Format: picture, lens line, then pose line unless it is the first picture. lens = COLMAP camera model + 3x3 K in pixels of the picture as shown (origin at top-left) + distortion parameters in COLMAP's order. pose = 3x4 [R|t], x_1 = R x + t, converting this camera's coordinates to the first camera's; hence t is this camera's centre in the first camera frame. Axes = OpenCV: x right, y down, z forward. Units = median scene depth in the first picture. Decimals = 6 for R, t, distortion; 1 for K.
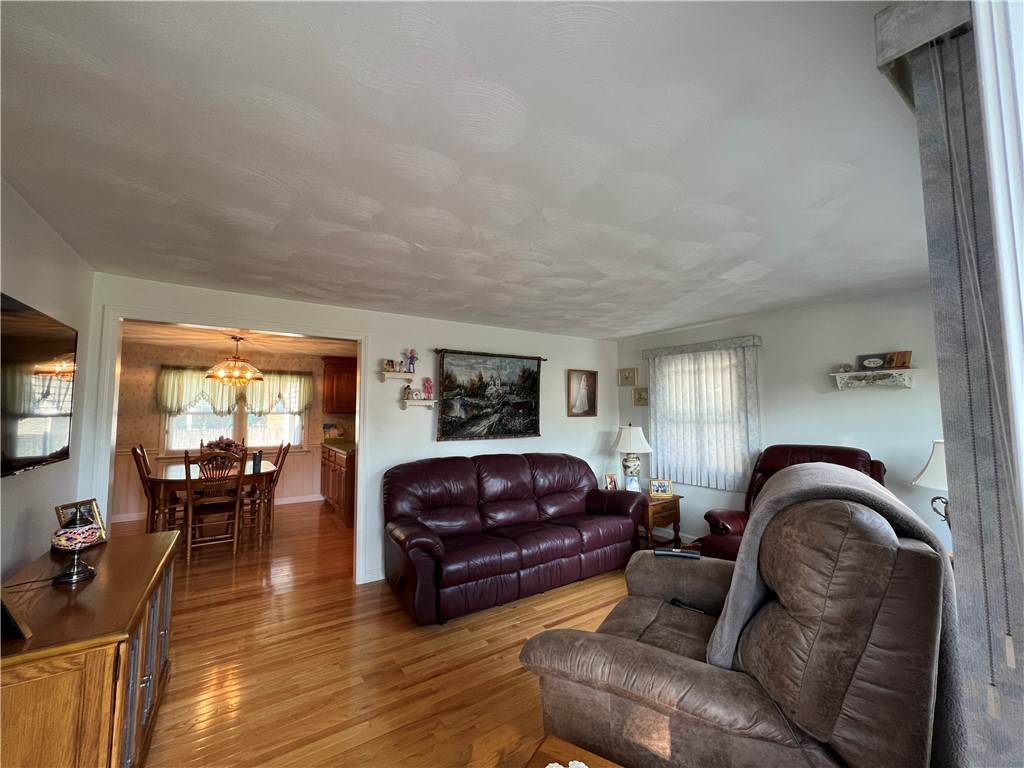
lens RADIAL K [[410.1, 0, 511.4], [0, 410.1, 383.1], [0, 0, 1]] dist [0.002574, -0.000562]
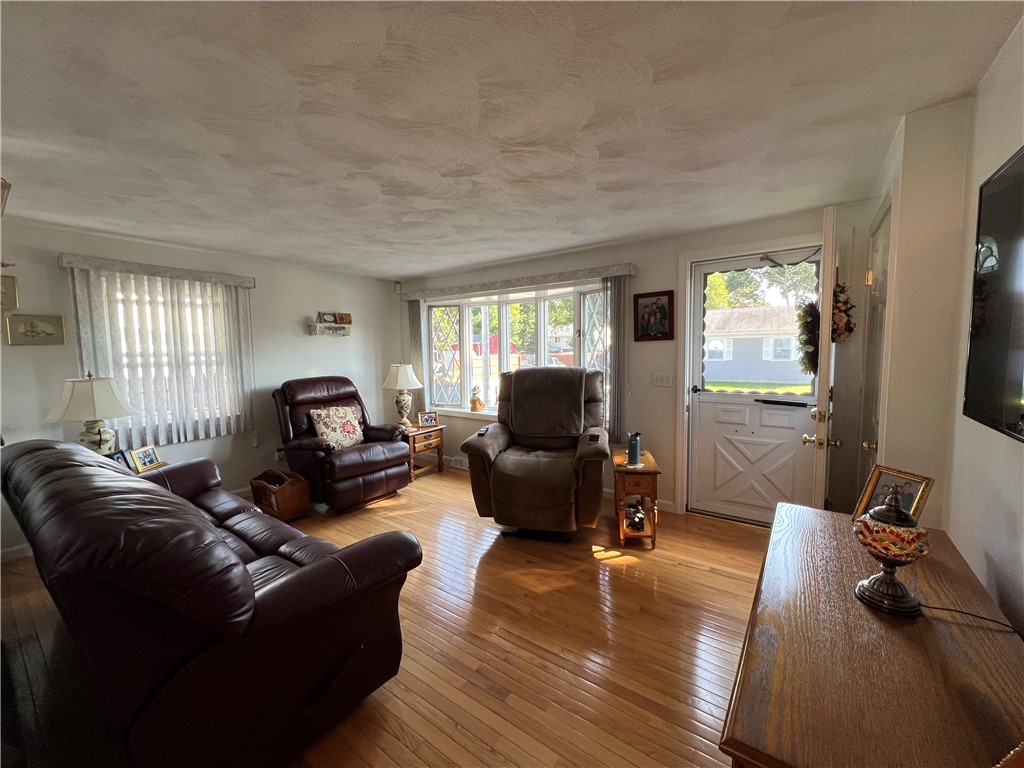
lens RADIAL K [[410.1, 0, 510.1], [0, 410.1, 380.5], [0, 0, 1]] dist [0.002574, -0.000562]
pose [[-0.364979, -0.075587, 0.927942, -0.742394], [-0.057231, 0.996635, 0.058672, 0.050070], [-0.929255, -0.031693, -0.368077, 0.928620]]
